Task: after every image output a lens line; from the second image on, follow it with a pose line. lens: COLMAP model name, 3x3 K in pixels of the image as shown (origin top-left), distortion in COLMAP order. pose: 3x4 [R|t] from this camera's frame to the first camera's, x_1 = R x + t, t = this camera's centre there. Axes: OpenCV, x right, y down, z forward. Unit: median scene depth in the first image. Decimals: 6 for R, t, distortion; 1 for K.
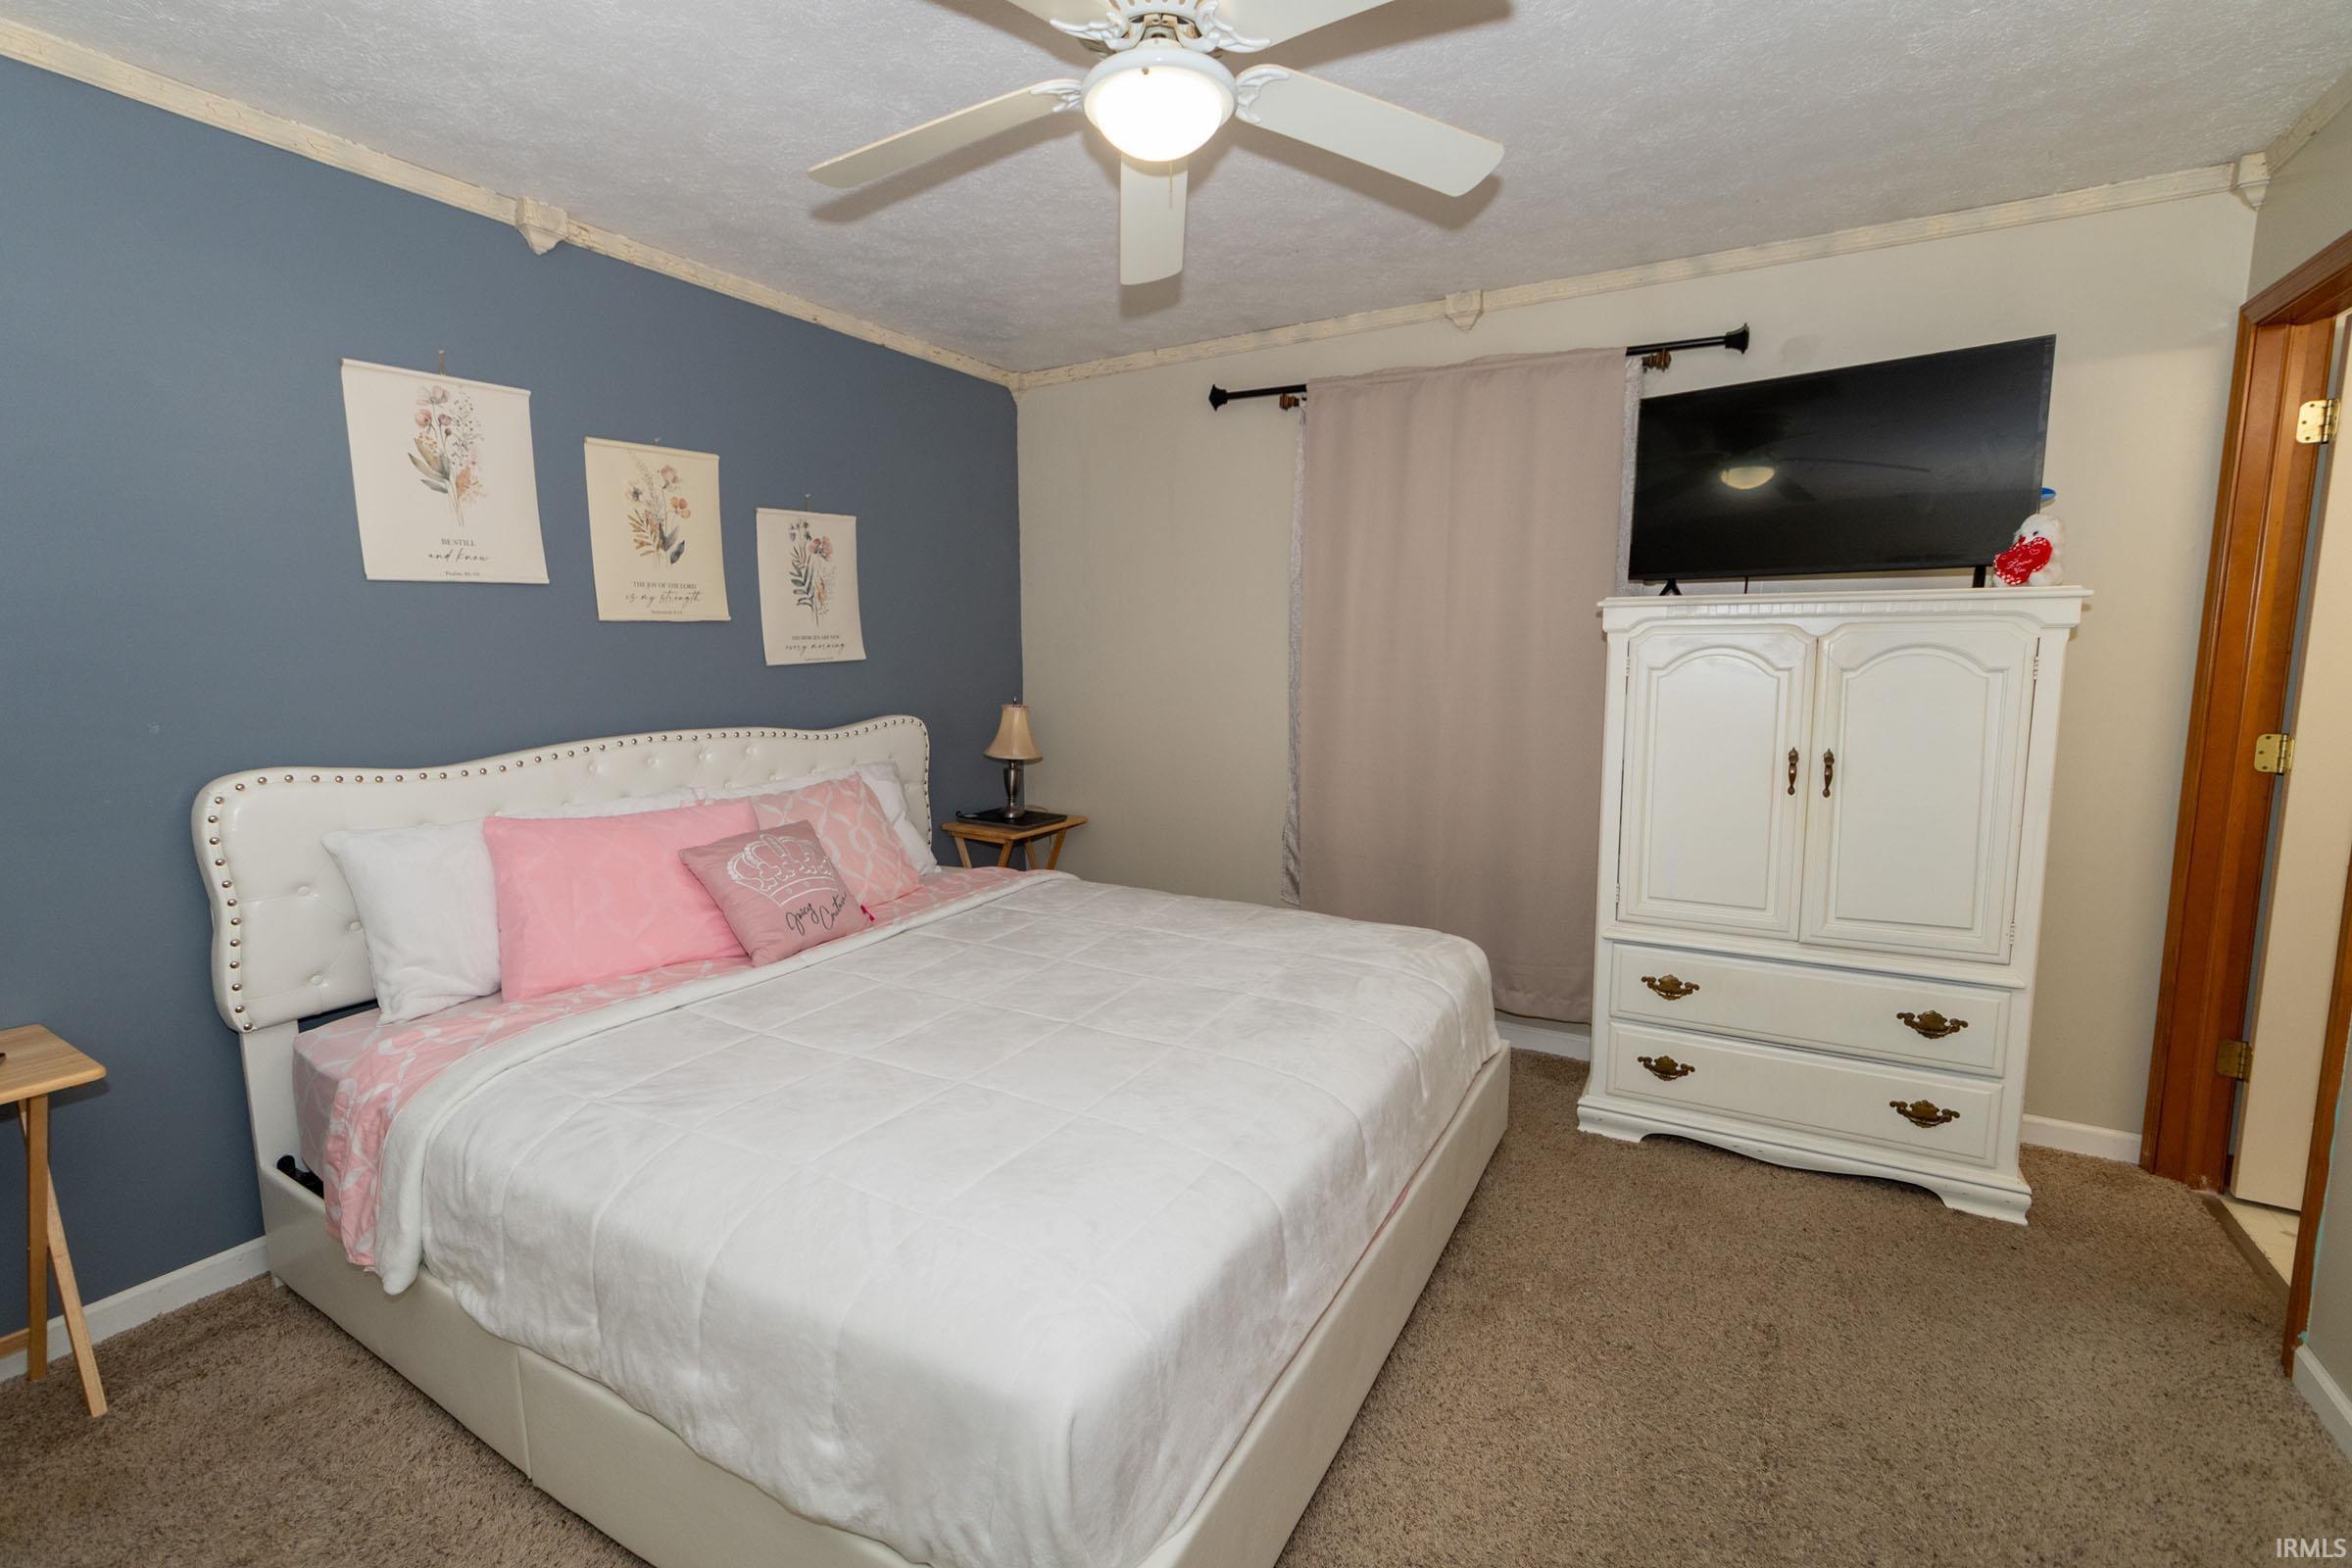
lens RADIAL K [[1048.4, 0, 1158.4], [0, 1048.4, 768.0], [0, 0, 1]] dist [-0.001268, -0.000273]
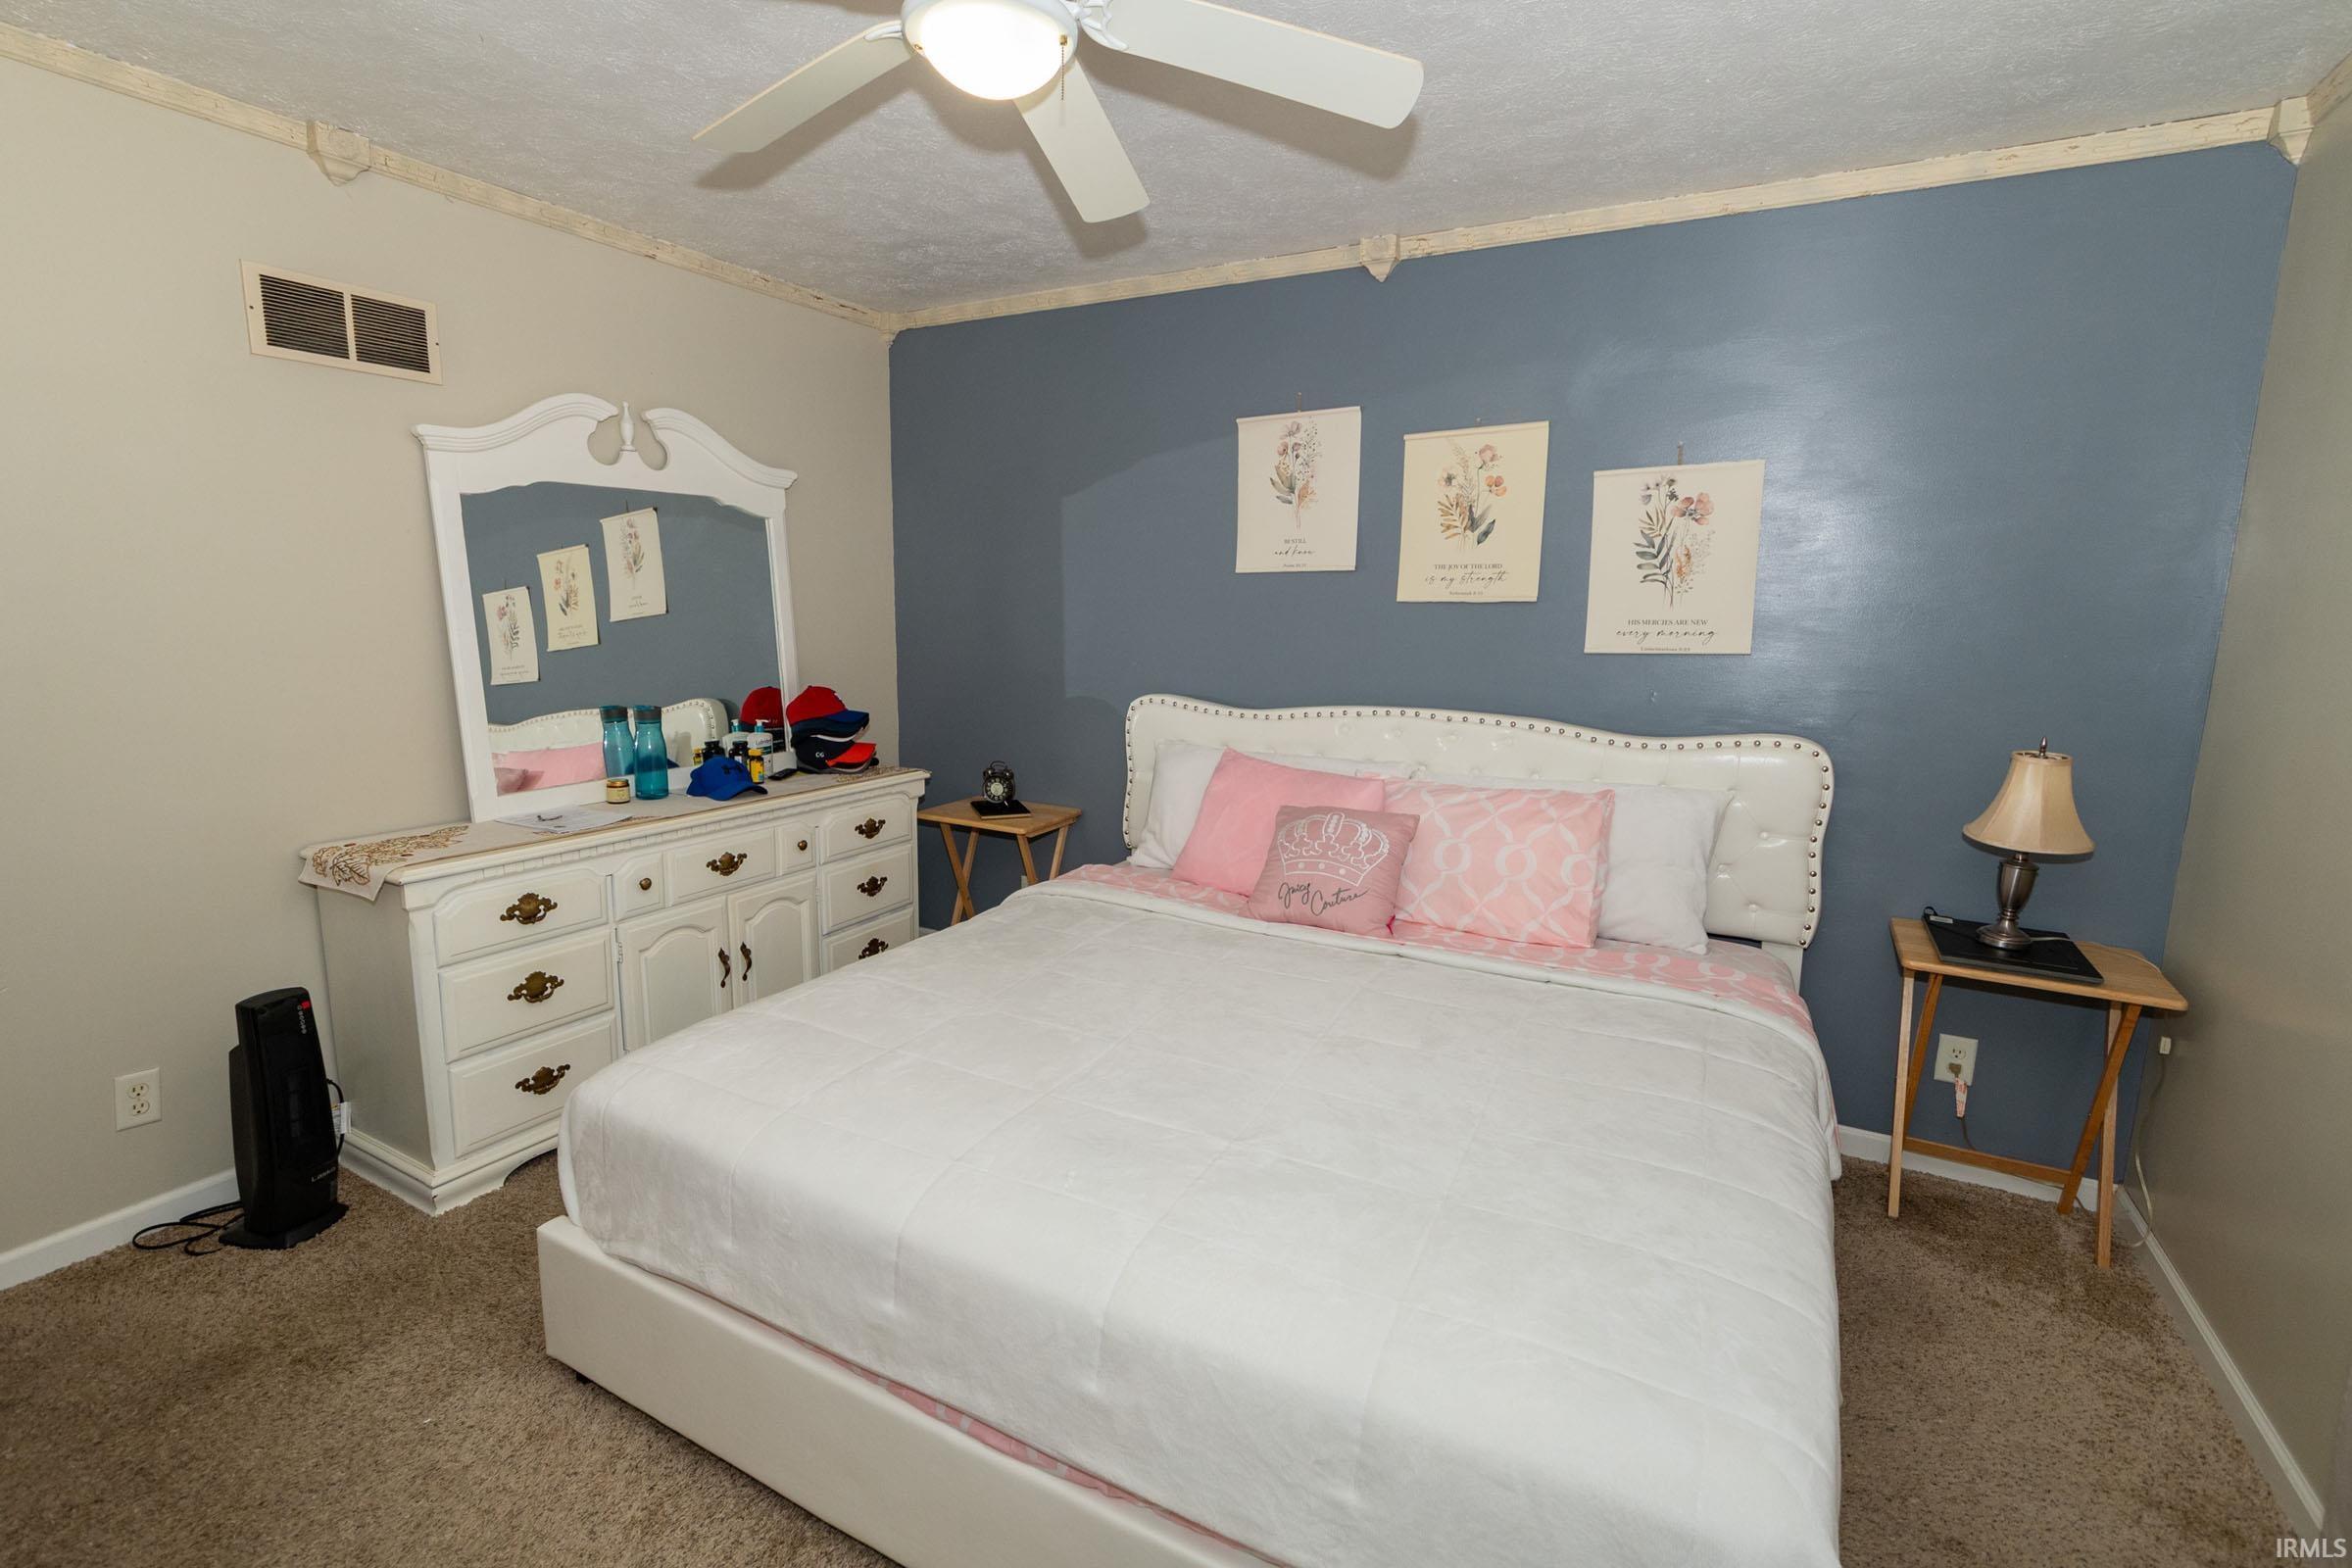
lens RADIAL K [[1032.2, 0, 1150.9], [0, 1032.2, 770.9], [0, 0, 1]] dist [-0.000735, -0.001222]
pose [[0.021523, 0.159849, -0.986907, 0.546282], [-0.139576, 0.977949, 0.155354, -0.095450], [0.989977, 0.134405, 0.043359, 0.694743]]
